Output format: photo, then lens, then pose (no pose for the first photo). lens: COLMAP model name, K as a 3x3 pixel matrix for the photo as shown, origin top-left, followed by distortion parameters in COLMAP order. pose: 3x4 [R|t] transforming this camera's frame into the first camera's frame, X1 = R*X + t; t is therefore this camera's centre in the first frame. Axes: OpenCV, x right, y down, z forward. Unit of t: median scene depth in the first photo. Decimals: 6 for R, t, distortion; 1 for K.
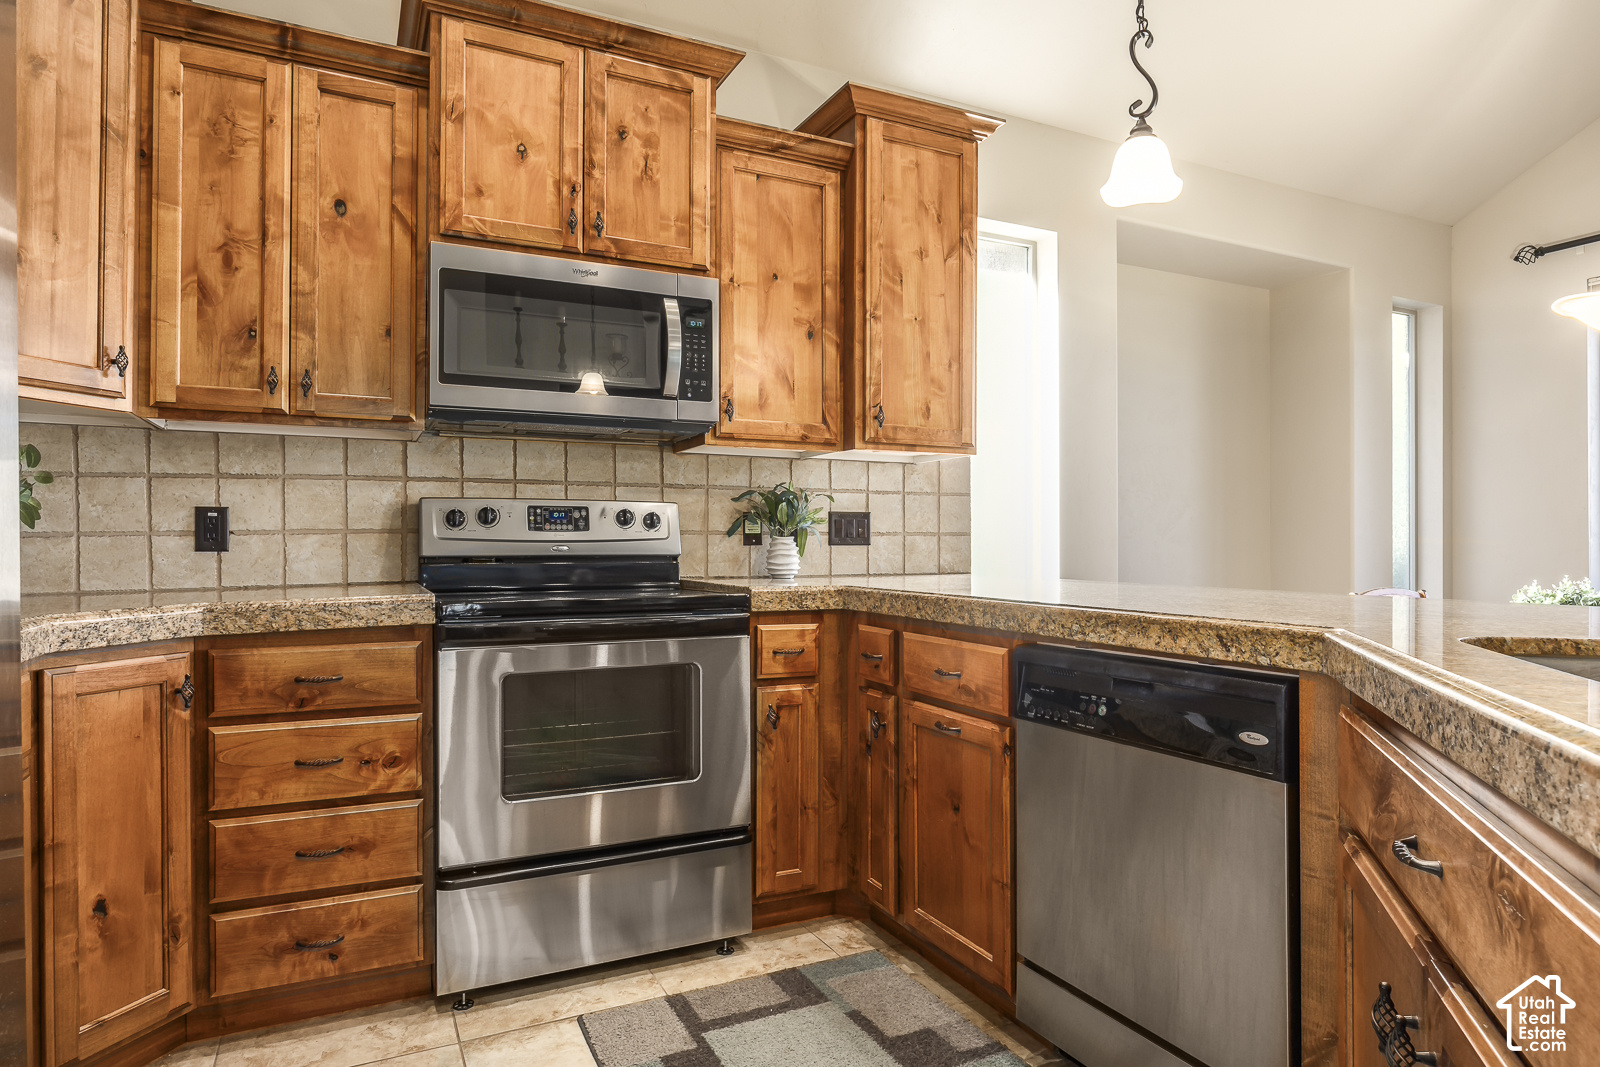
lens RADIAL K [[928.2, 0, 811.1], [0, 928.2, 542.8], [0, 0, 1]] dist [-0.003543, -0.004576]
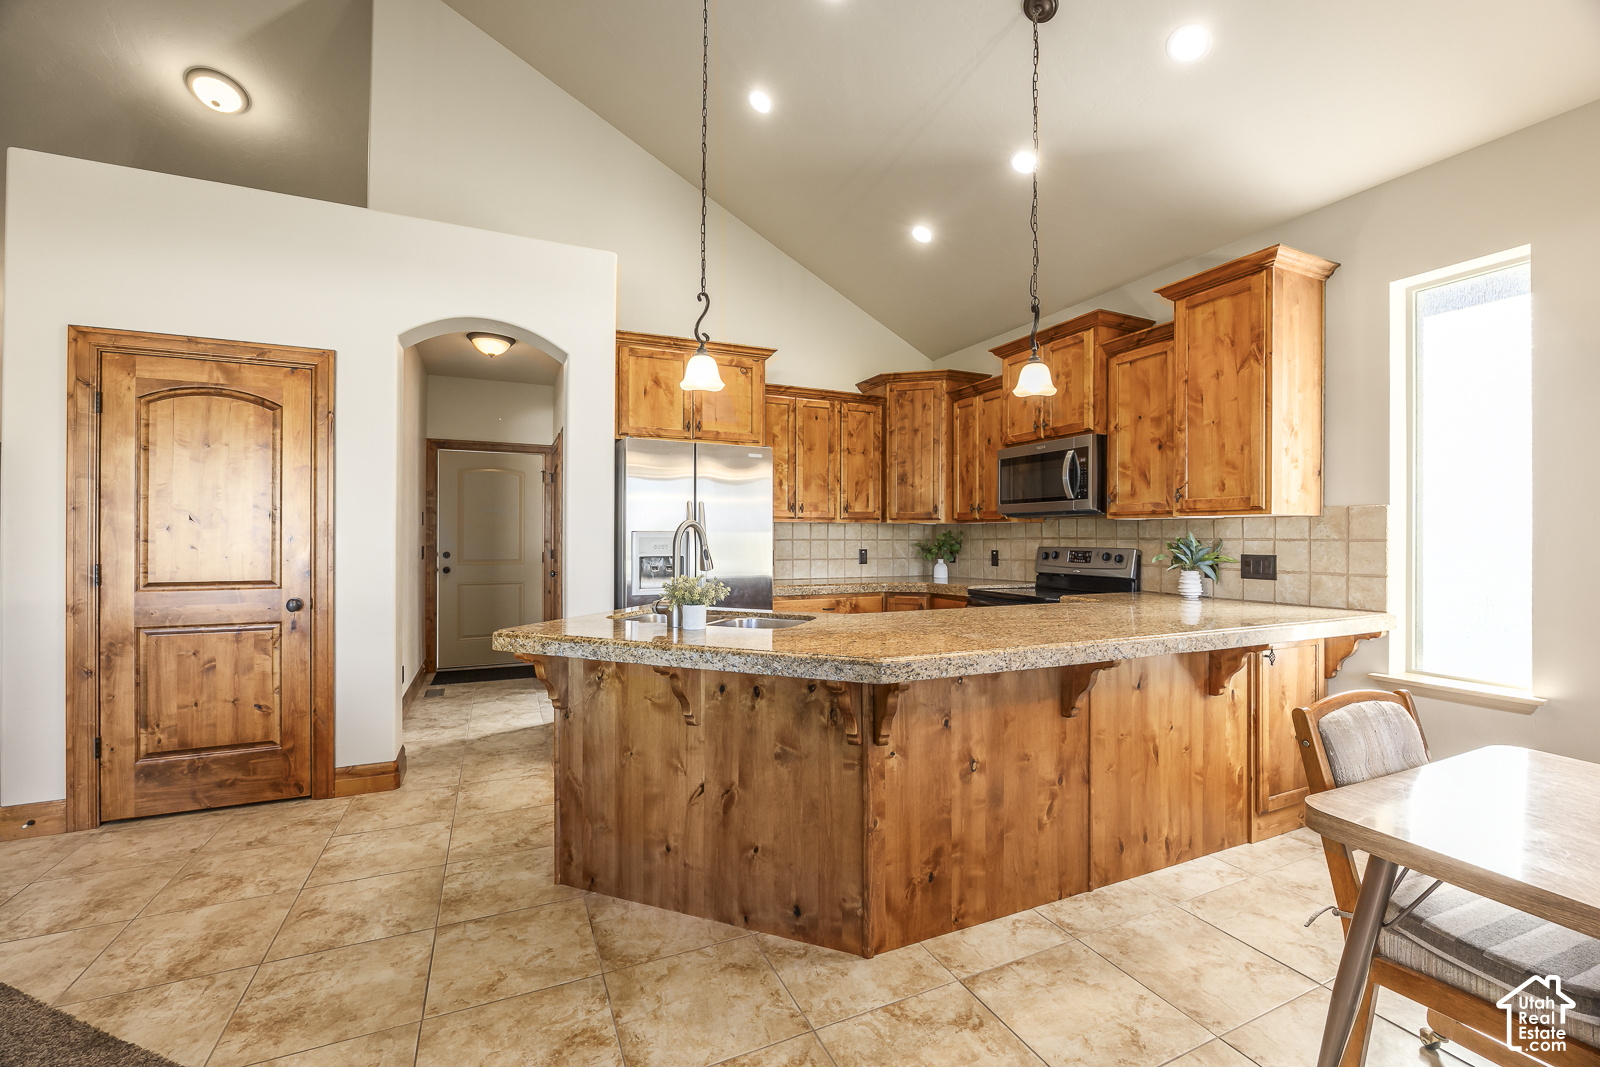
lens RADIAL K [[669.0, 0, 806.0], [0, 669.0, 532.8], [0, 0, 1]] dist [-0.004150, -0.000696]
pose [[-0.020897, -0.007481, -0.999754, 1.335025], [-0.001582, 0.999971, -0.007450, -0.073862], [0.999780, 0.001426, -0.020908, 0.463734]]
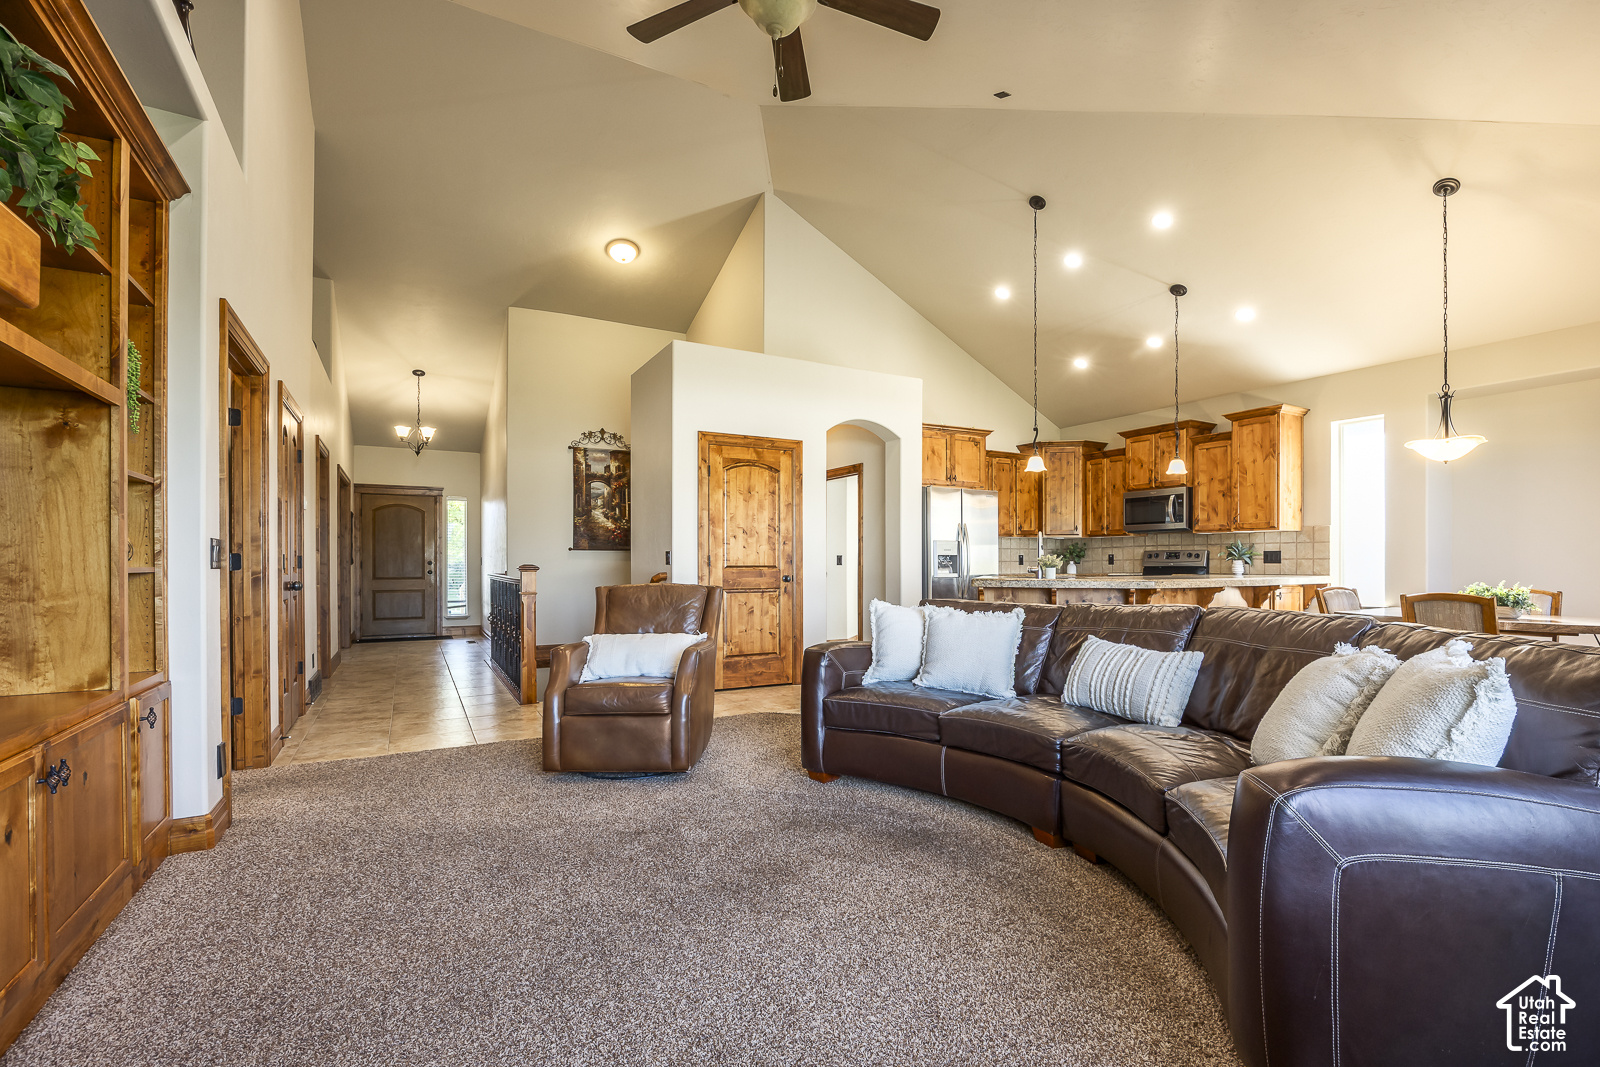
lens RADIAL K [[719.4, 0, 867.6], [0, 719.4, 559.9], [0, 0, 1]] dist [0.000387, -0.000846]
pose [[0.089396, -0.003975, -0.995988, 2.591528], [0.002164, 0.999990, -0.003797, -0.002519], [0.995994, -0.001816, 0.089404, -0.449140]]
